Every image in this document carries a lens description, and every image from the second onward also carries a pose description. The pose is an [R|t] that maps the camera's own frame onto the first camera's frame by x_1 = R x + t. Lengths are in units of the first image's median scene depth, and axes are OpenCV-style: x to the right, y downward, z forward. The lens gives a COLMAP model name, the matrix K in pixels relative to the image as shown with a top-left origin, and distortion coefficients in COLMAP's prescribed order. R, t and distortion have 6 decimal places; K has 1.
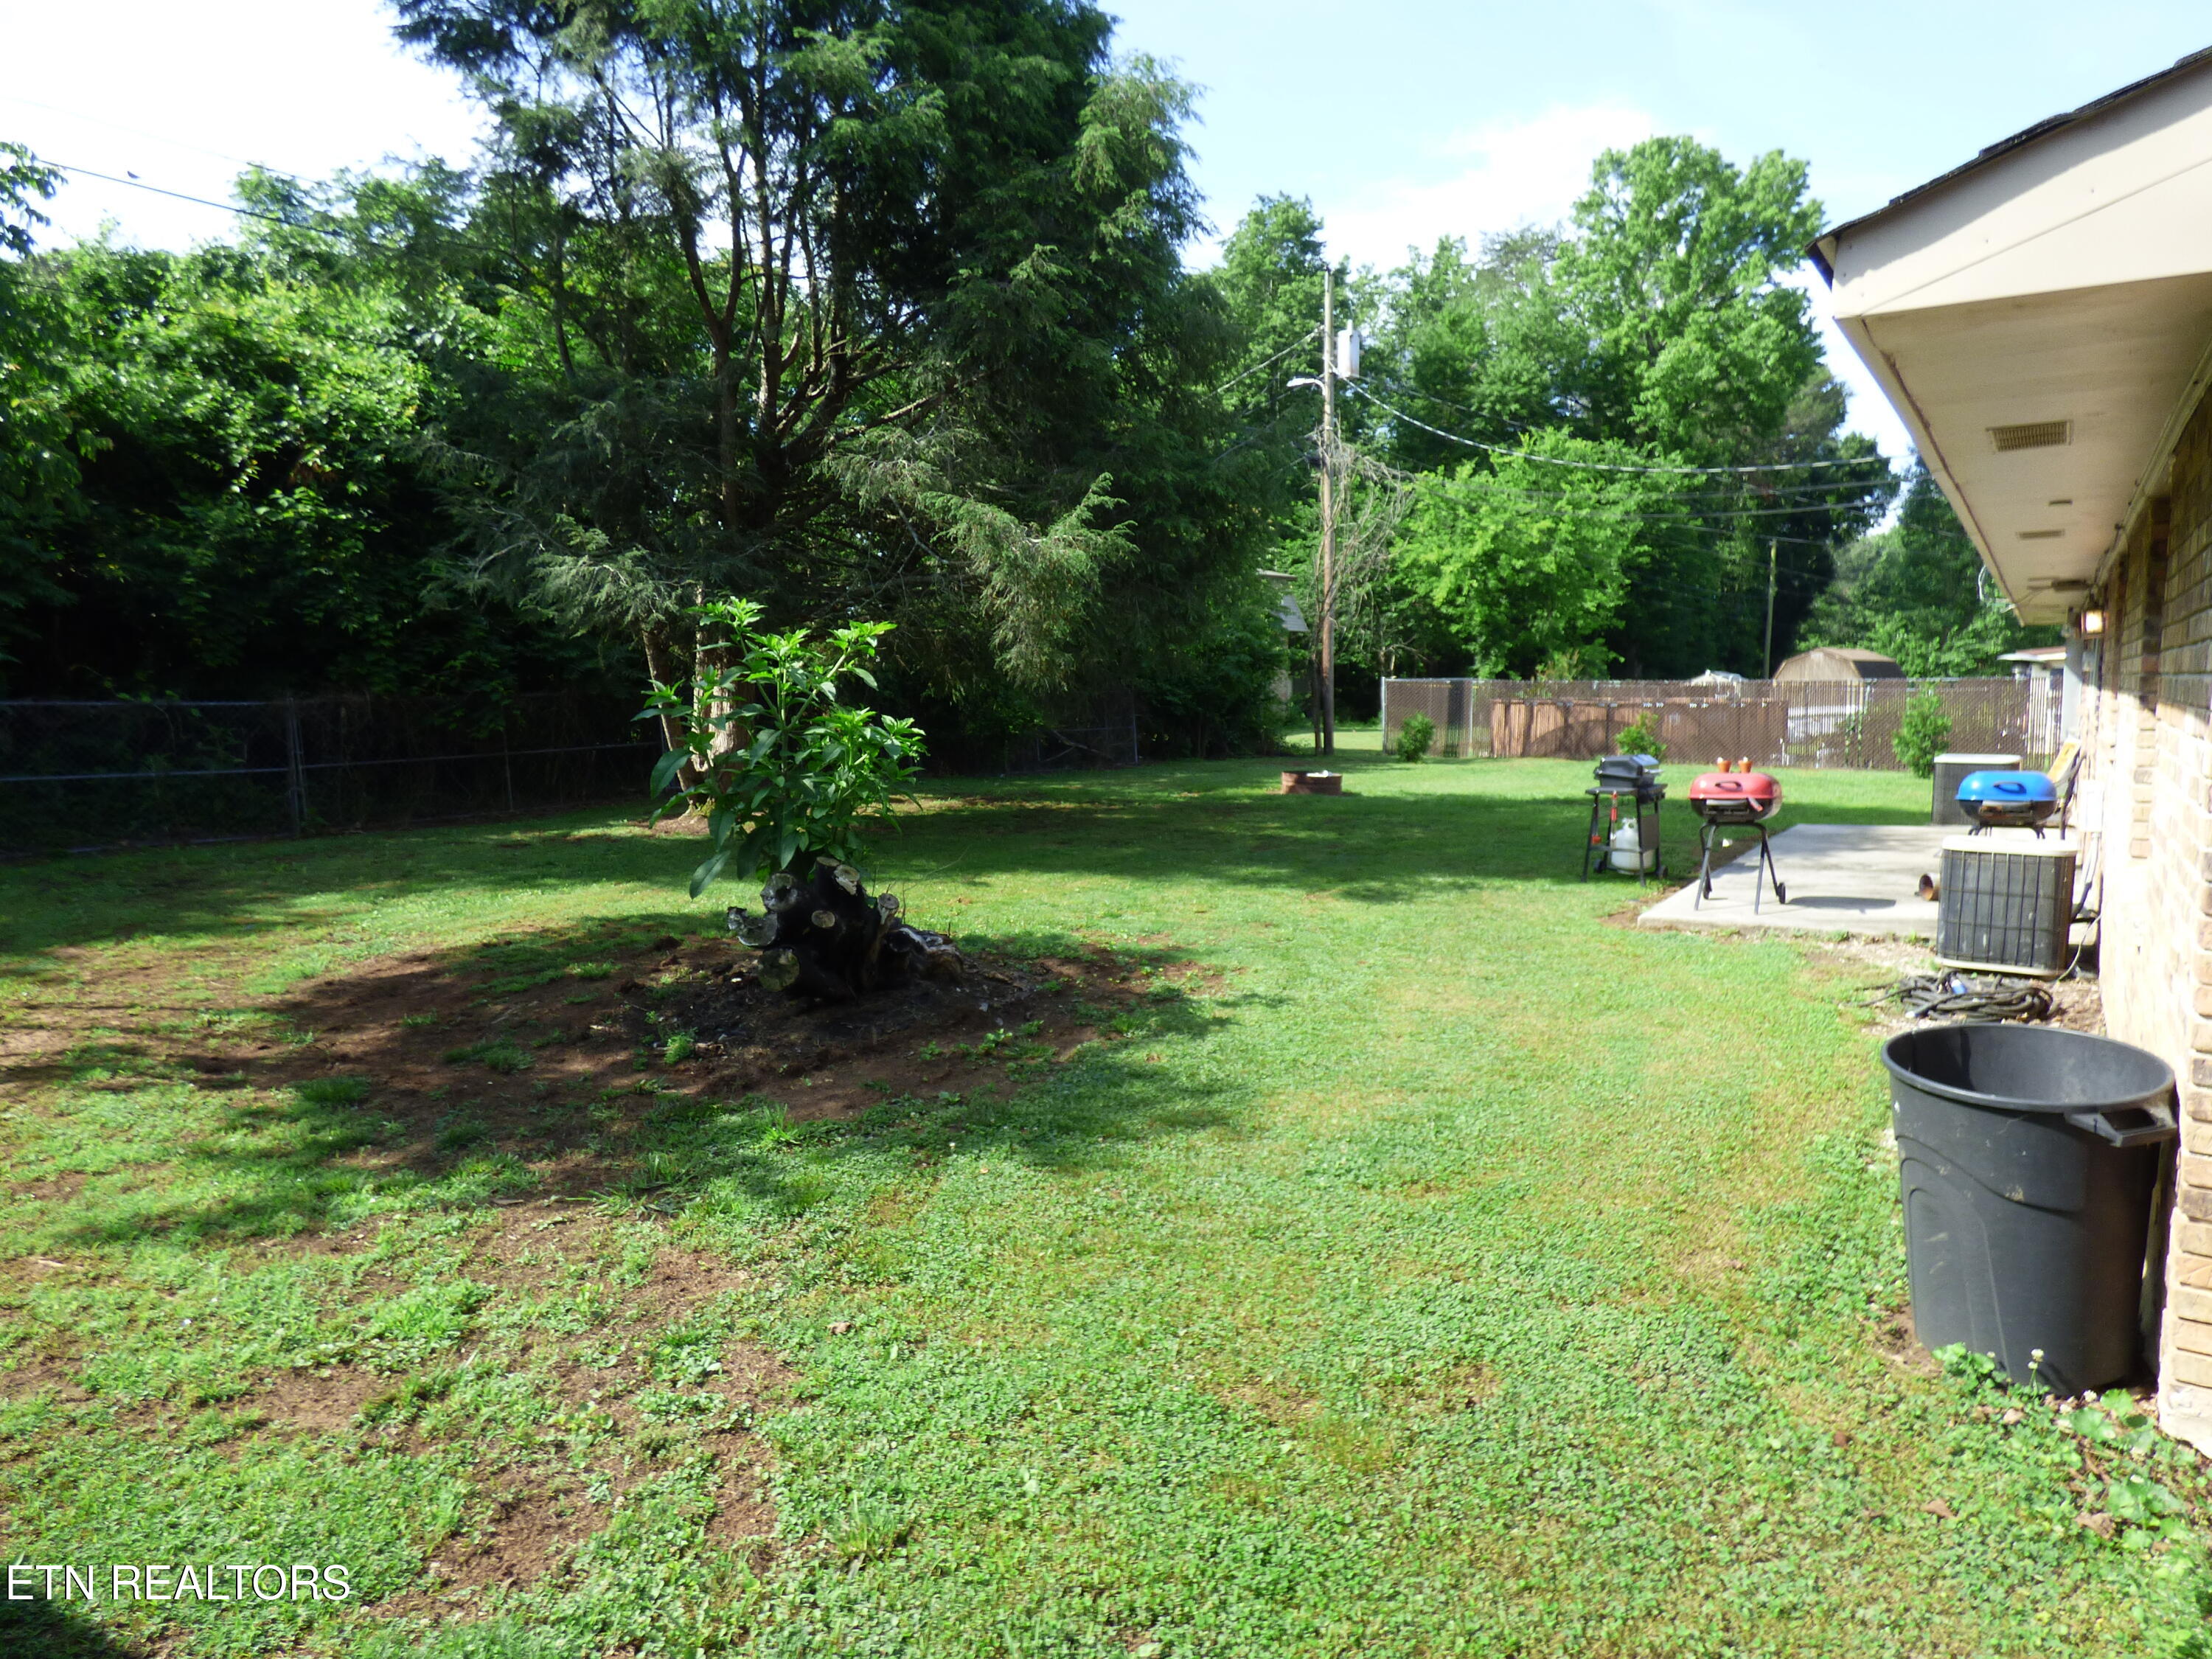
lens RADIAL K [[1346.5, 0, 1103.9], [0, 1346.5, 832.3], [0, 0, 1]] dist [-0.020685, 0.010871]
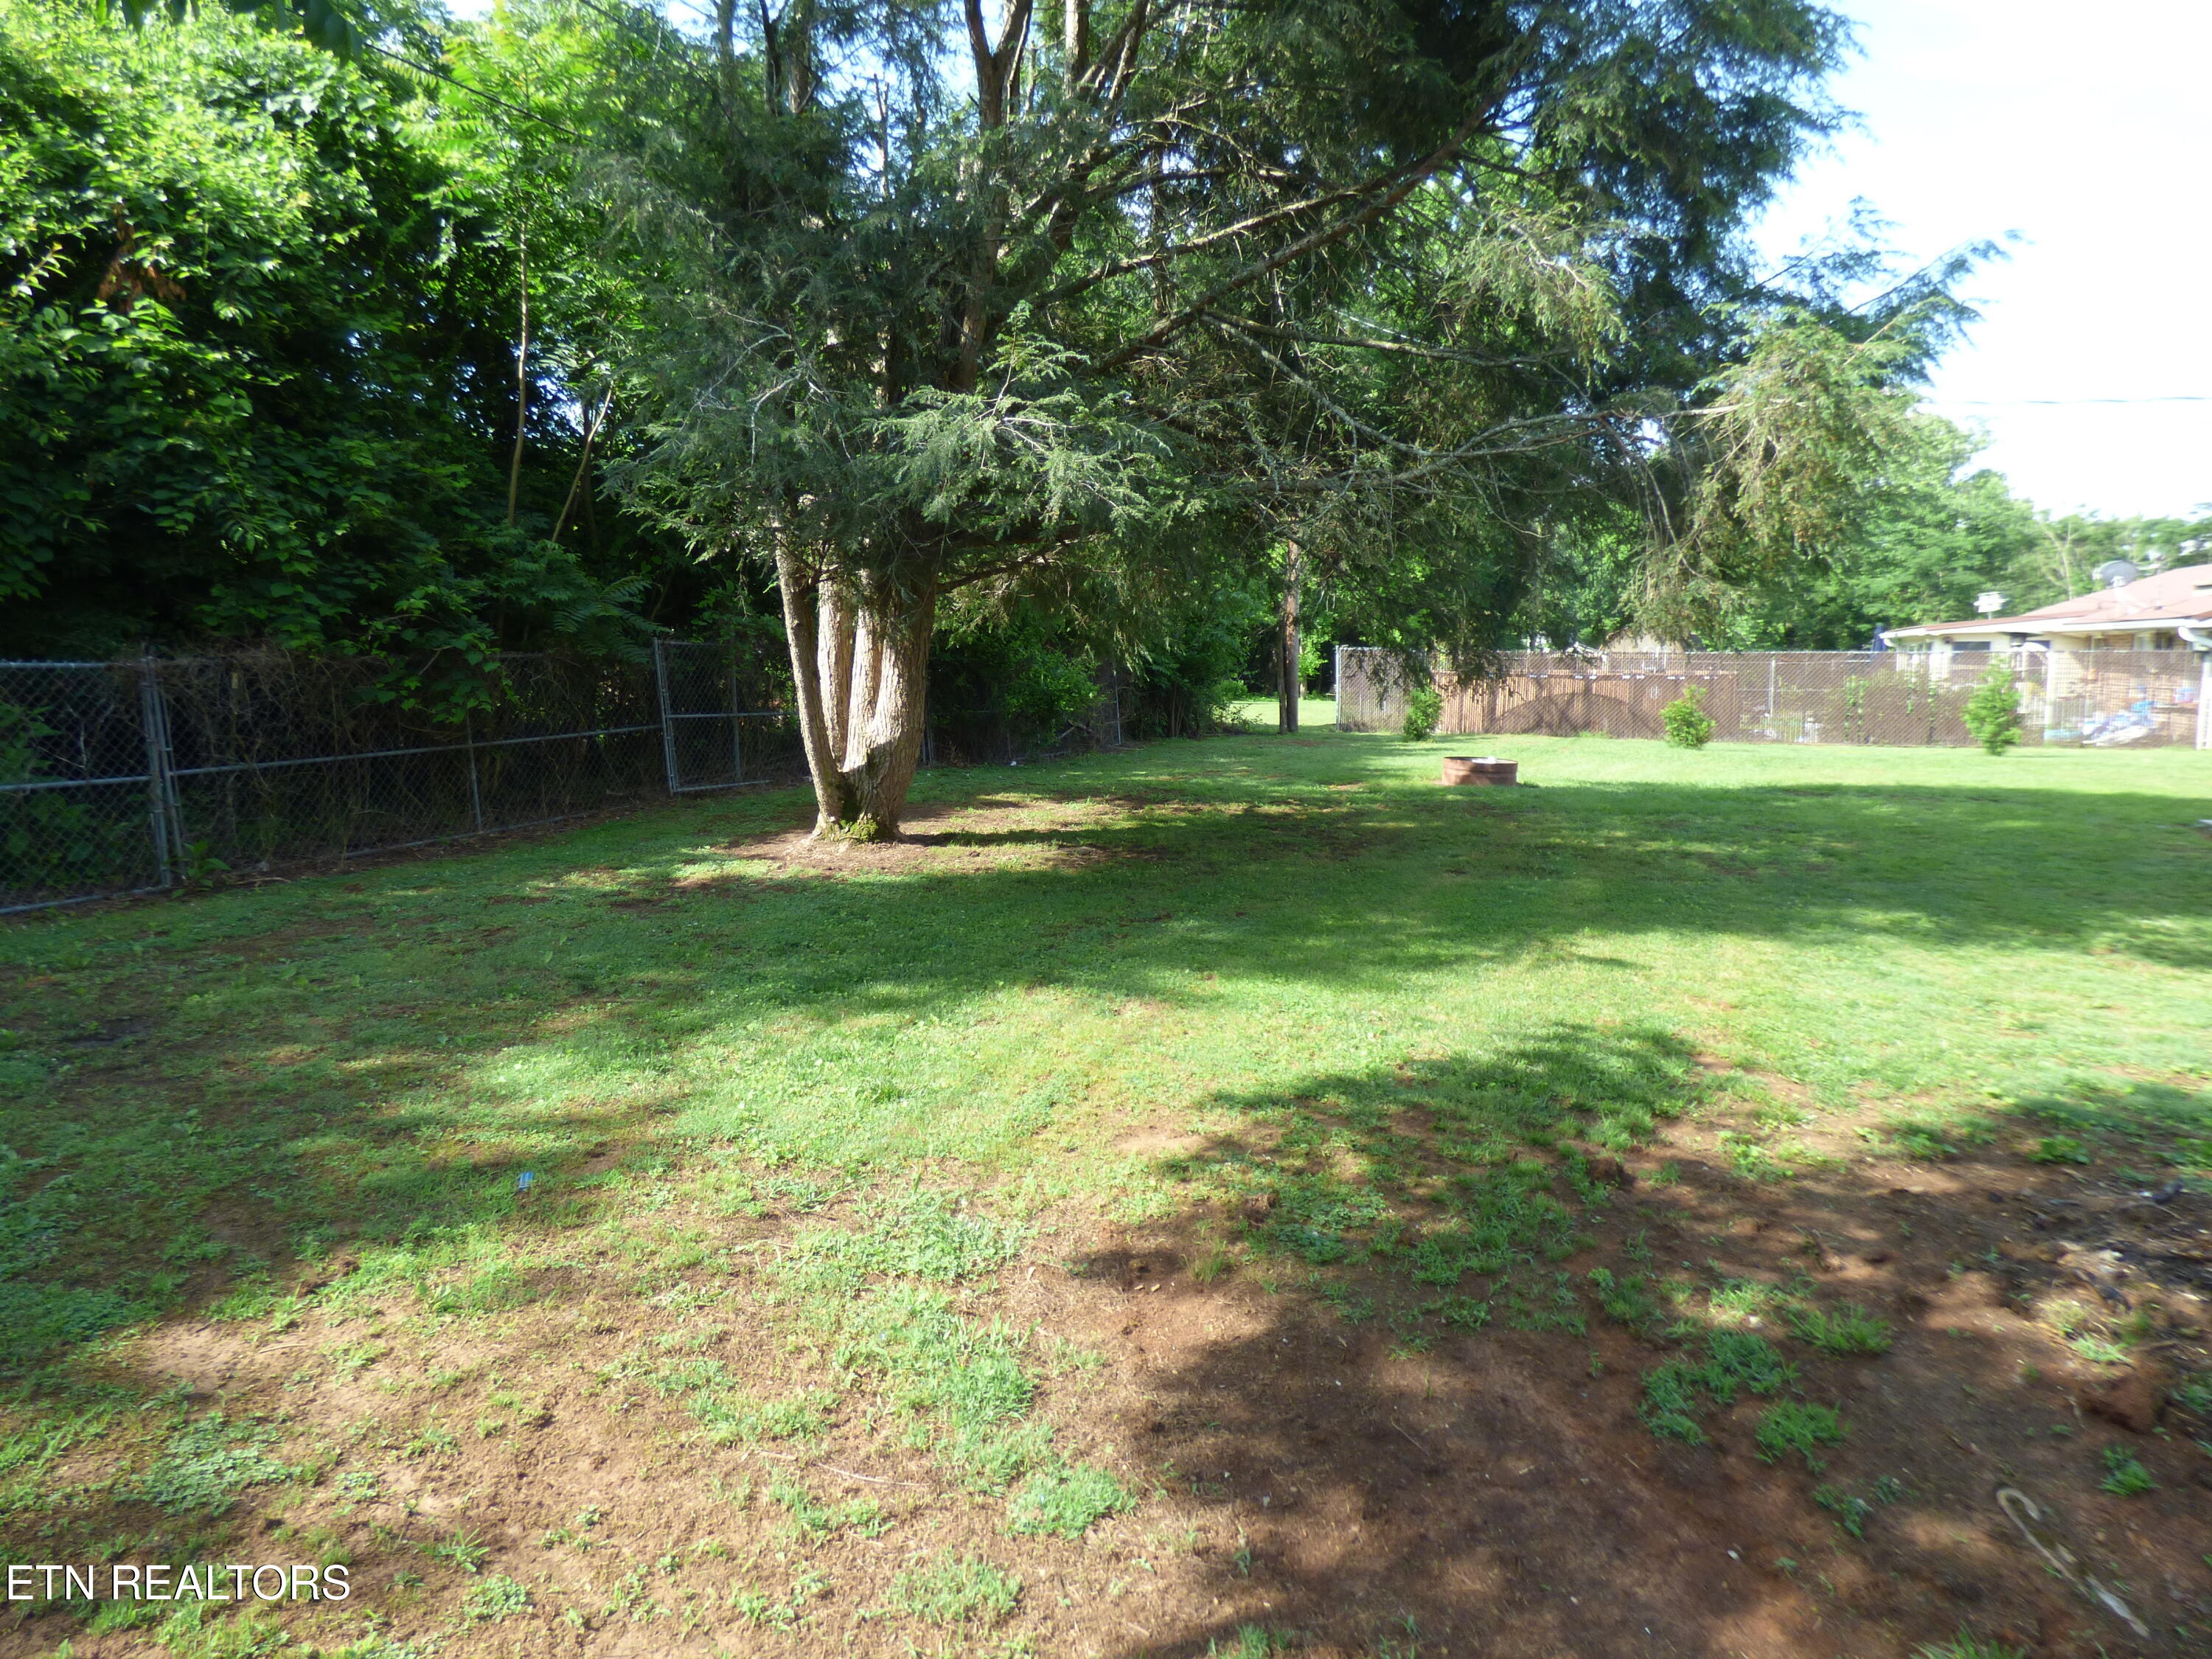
lens RADIAL K [[1346.5, 0, 1108.7], [0, 1346.5, 831.3], [0, 0, 1]] dist [-0.020685, 0.010871]
pose [[0.969929, -0.025362, 0.242063, -0.330735], [0.020886, 0.999560, 0.021042, -0.026162], [-0.242491, -0.015354, 0.970032, 0.317016]]
